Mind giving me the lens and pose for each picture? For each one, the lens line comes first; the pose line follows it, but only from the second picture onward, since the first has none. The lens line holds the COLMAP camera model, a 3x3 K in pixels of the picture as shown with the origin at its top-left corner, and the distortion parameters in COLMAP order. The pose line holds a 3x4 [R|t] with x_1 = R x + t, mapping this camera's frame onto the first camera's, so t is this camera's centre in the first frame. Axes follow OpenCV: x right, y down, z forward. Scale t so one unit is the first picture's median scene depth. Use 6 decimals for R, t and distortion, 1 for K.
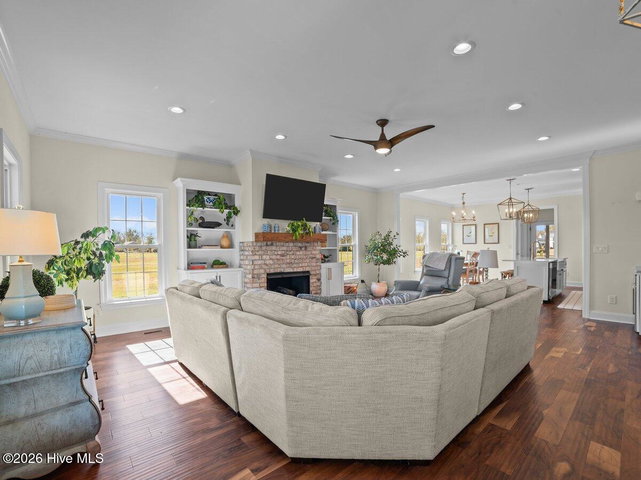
lens RADIAL K [[281.5, 0, 319.3], [0, 281.5, 238.7], [0, 0, 1]] dist [-0.070475, 0.032833]
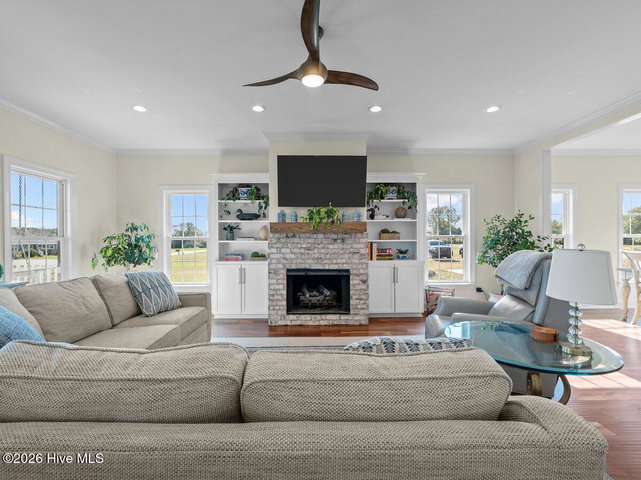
lens RADIAL K [[281.5, 0, 319.3], [0, 281.5, 238.7], [0, 0, 1]] dist [-0.070475, 0.032833]
pose [[0.775666, 0.002905, -0.631137, 0.422003], [0.017750, 0.999493, 0.026415, 0.006656], [0.630894, -0.031691, 0.775222, 0.360556]]
